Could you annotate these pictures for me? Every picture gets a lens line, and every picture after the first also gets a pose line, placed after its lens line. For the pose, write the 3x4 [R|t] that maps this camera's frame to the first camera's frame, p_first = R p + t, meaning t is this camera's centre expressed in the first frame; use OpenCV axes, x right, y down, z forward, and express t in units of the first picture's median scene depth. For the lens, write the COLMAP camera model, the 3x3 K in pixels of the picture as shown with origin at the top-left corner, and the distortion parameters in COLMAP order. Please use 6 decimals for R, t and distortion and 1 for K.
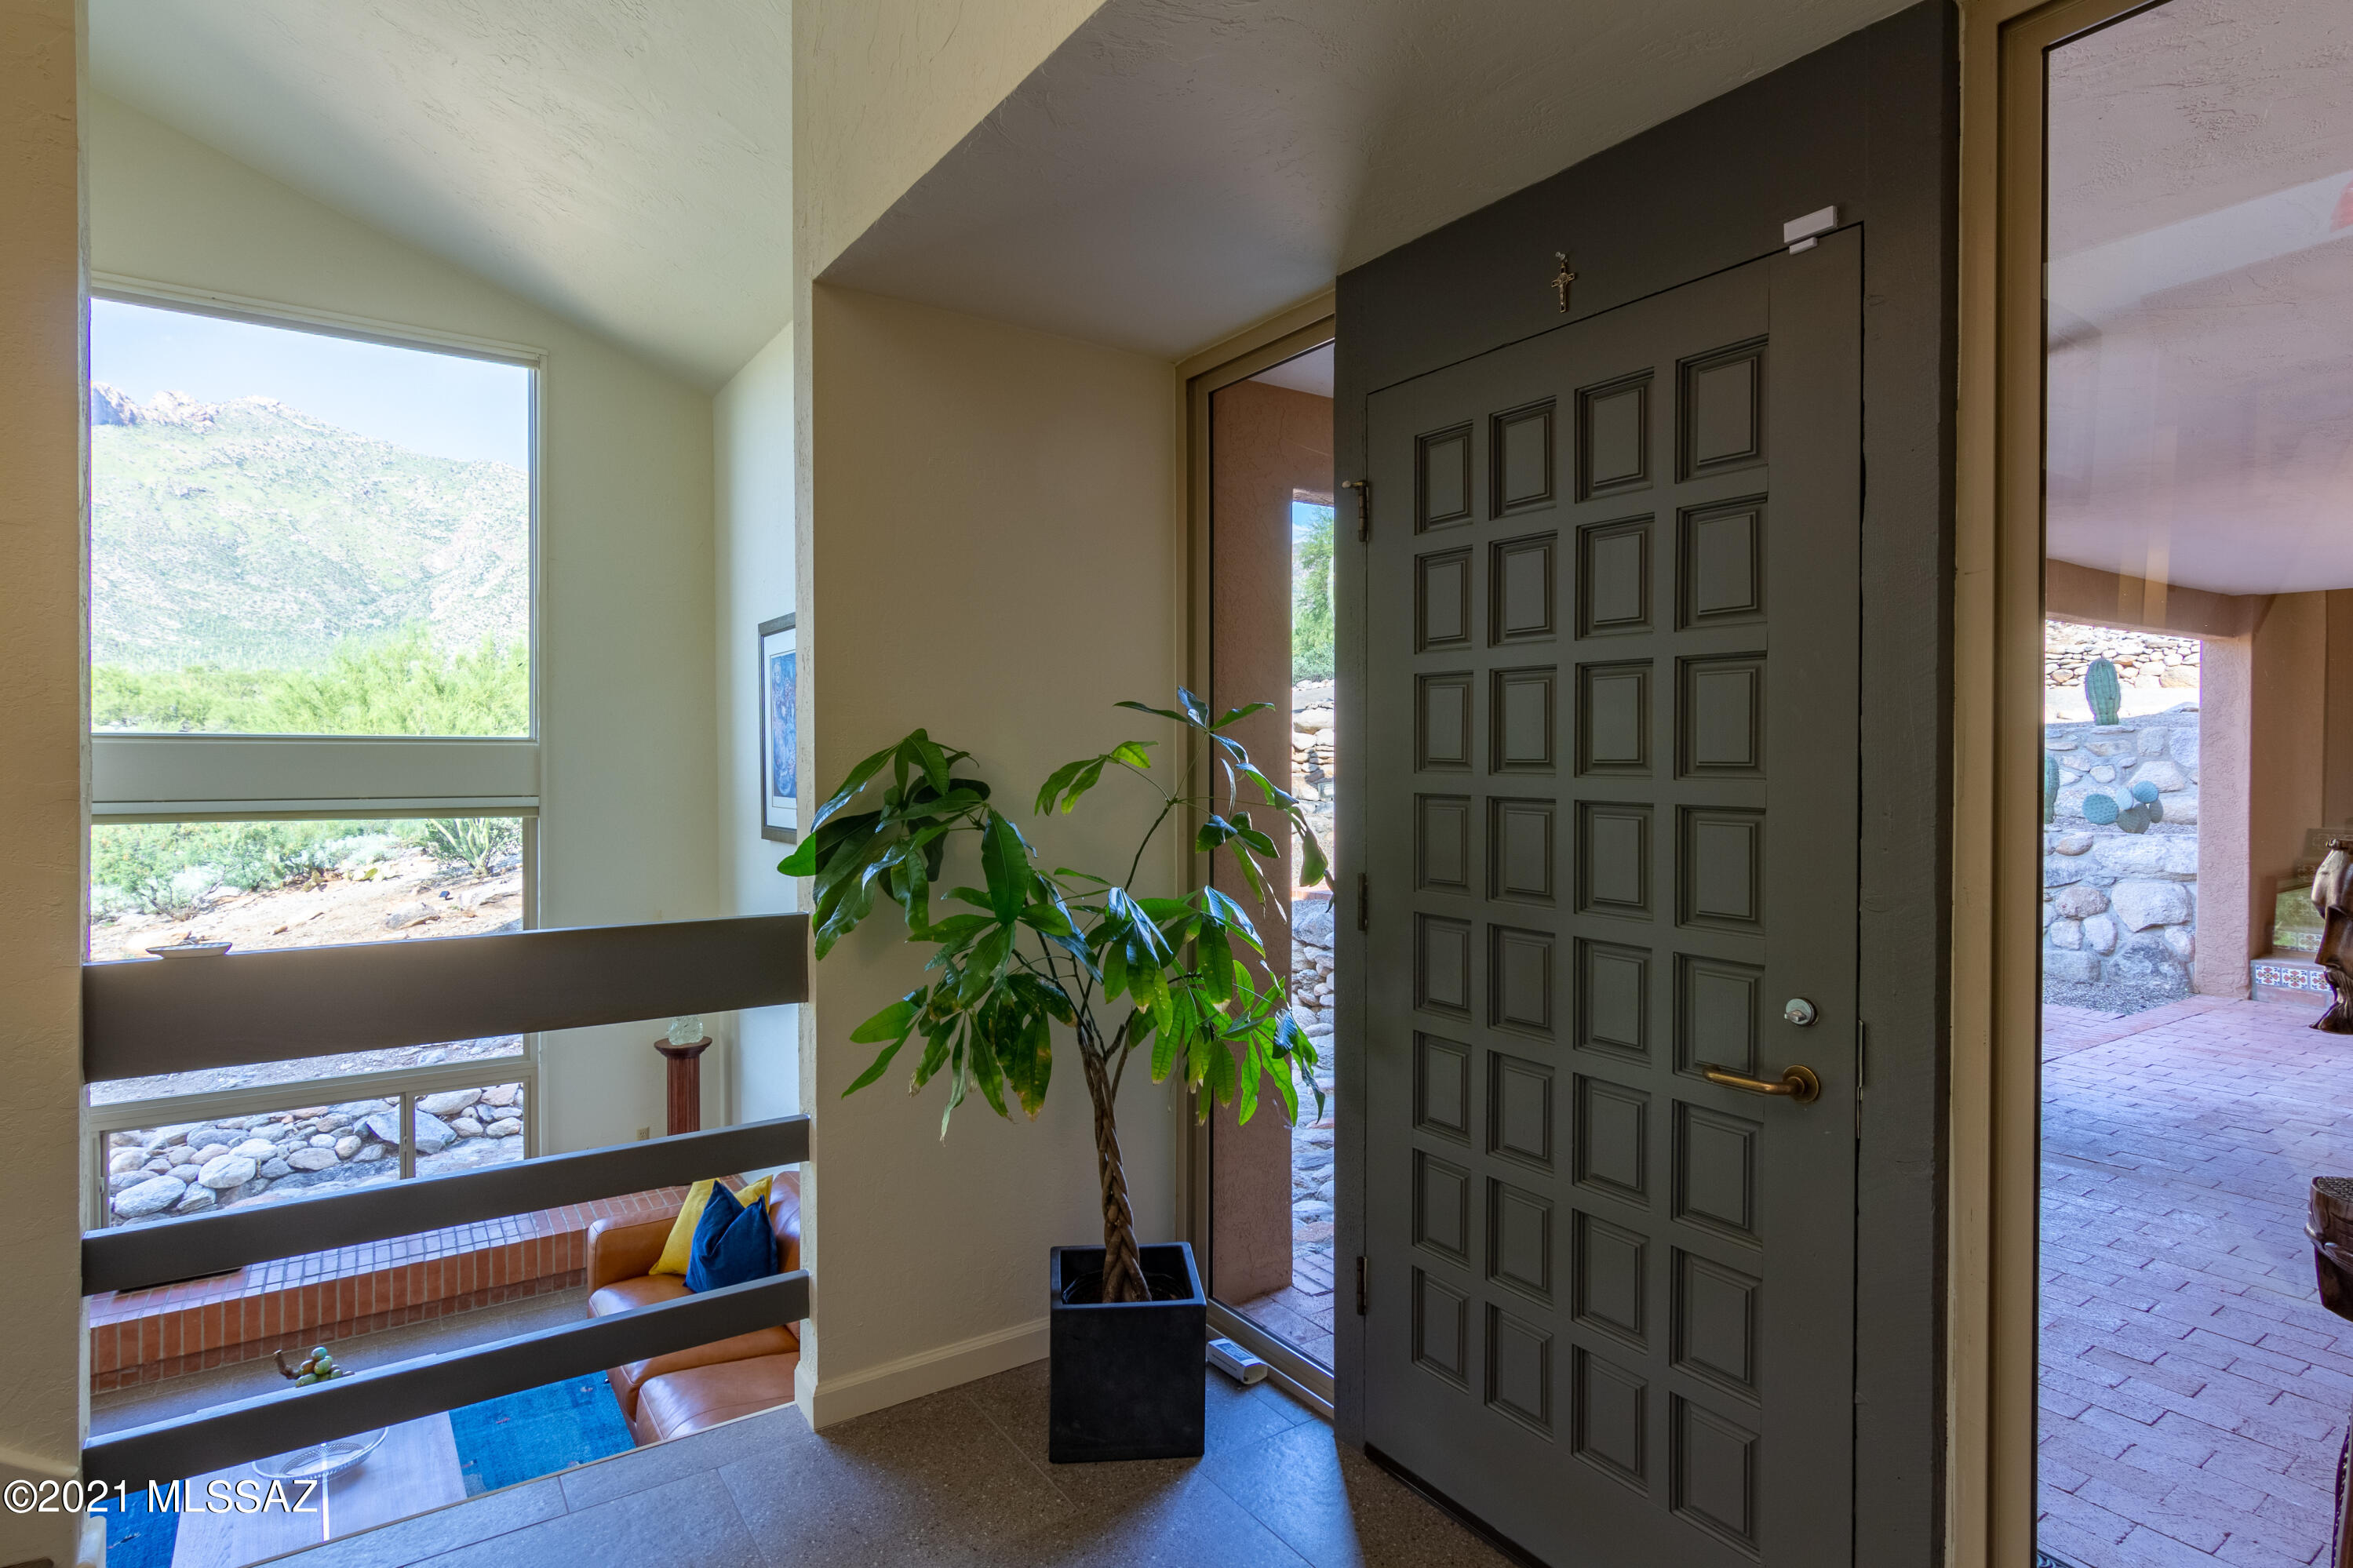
lens RADIAL K [[1200.0, 0, 1176.6], [0, 1200.0, 780.2], [0, 0, 1]] dist [-0.000314, 0.002563]
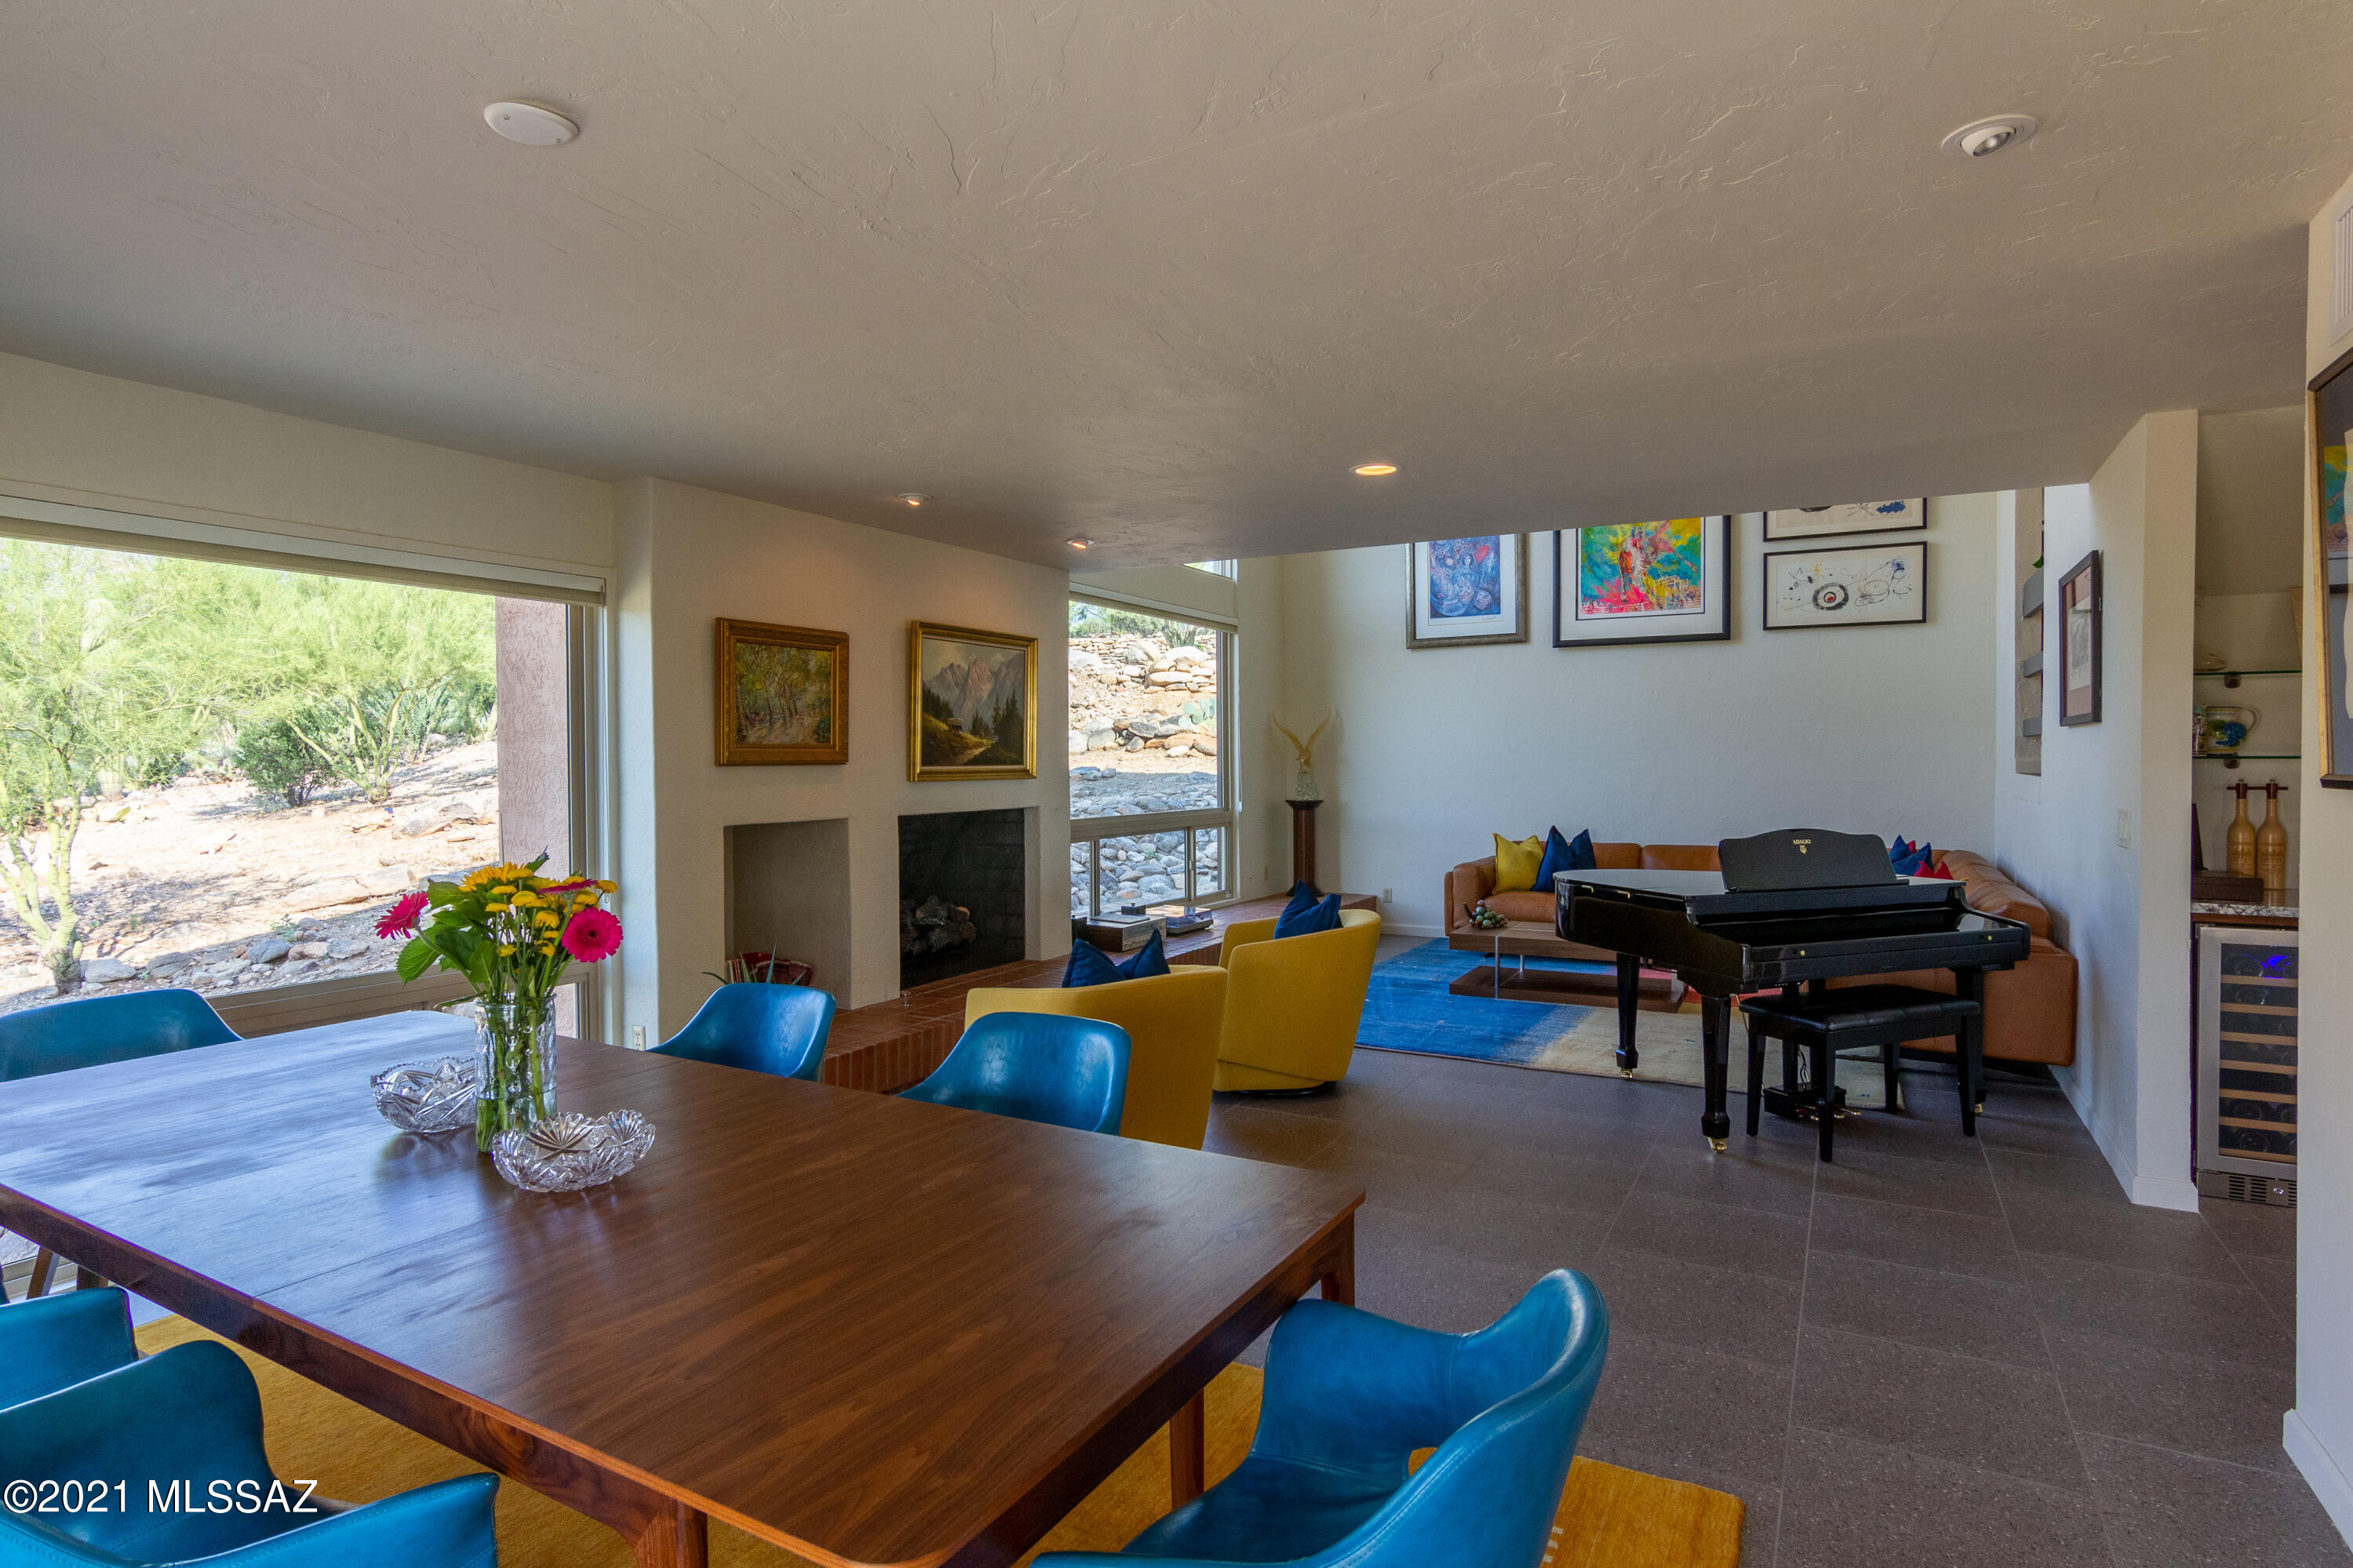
lens RADIAL K [[1200.0, 0, 1180.6], [0, 1200.0, 781.4], [0, 0, 1]] dist [-0.000314, 0.002563]
pose [[0.897574, -0.014129, 0.440638, -1.103128], [0.012958, 0.999900, 0.005668, 0.177282], [-0.440674, 0.000622, 0.897667, -0.204321]]
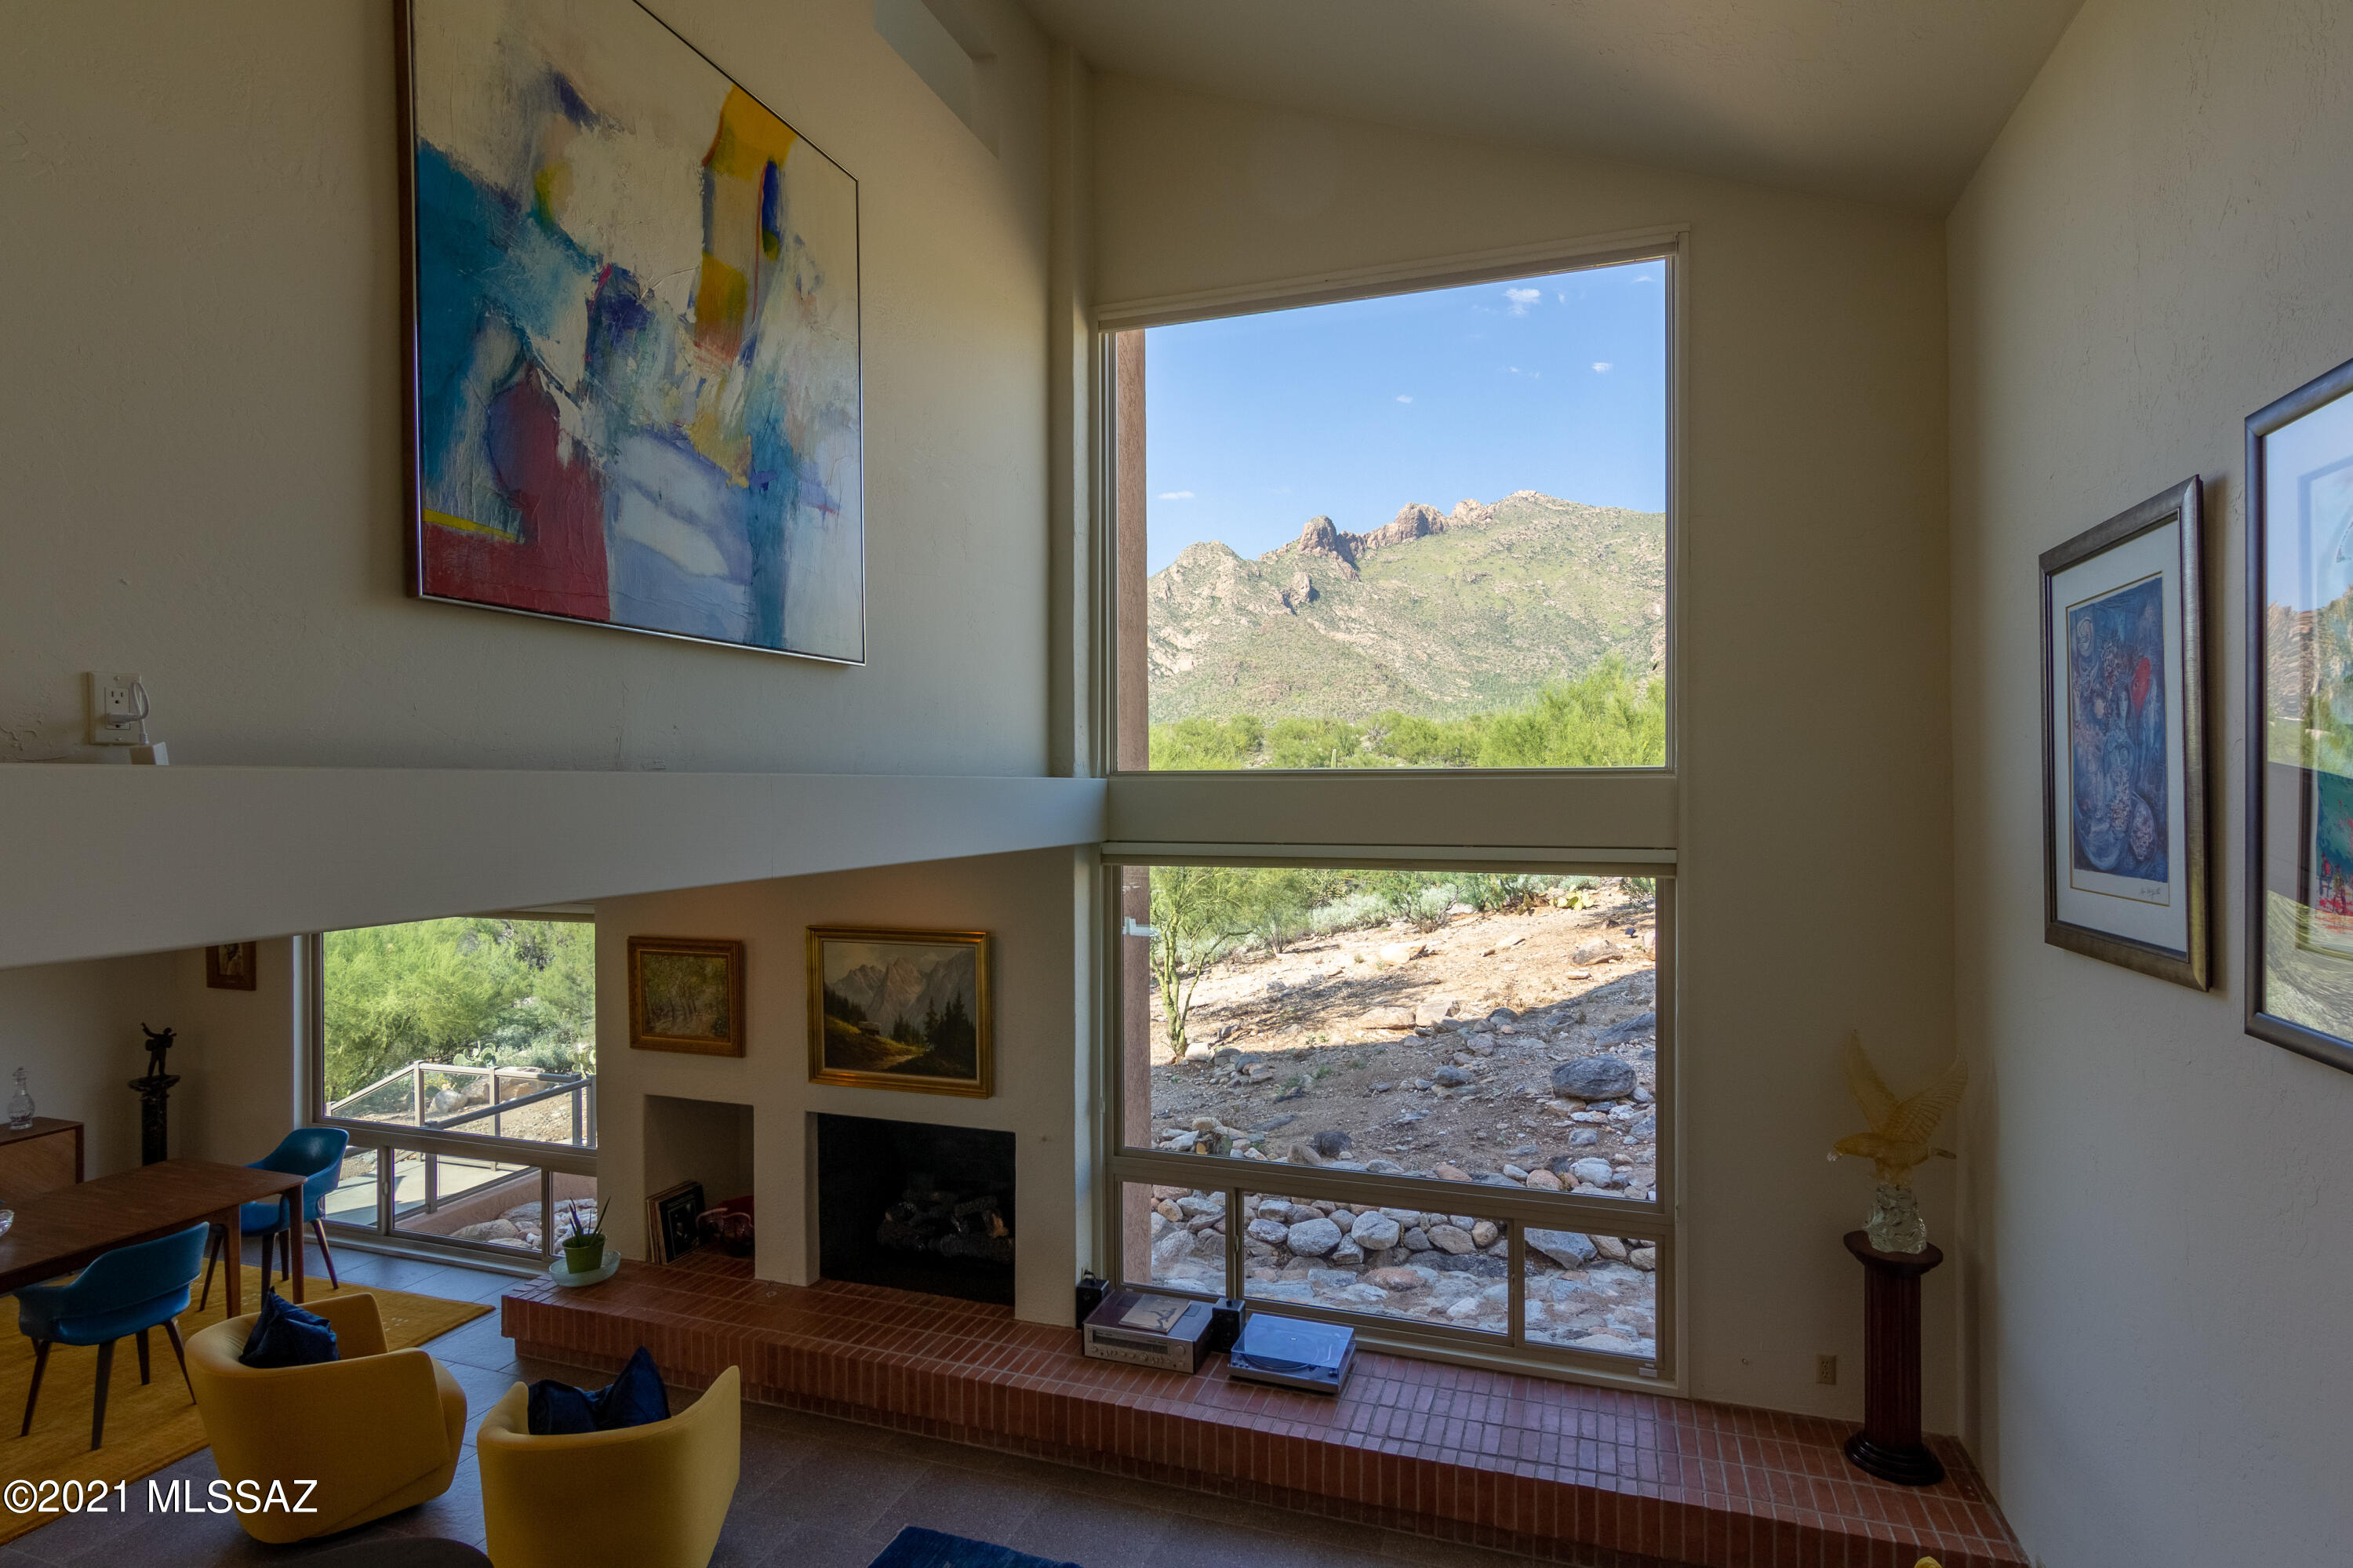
lens RADIAL K [[1200.2, 0, 1169.8], [0, 1200.2, 789.1], [0, 0, 1]] dist [-0.000314, 0.002563]
pose [[0.592791, -0.004097, -0.805346, -0.119336], [-0.009697, 0.999878, -0.012224, -0.009862], [0.805298, 0.015055, 0.592679, 0.297462]]
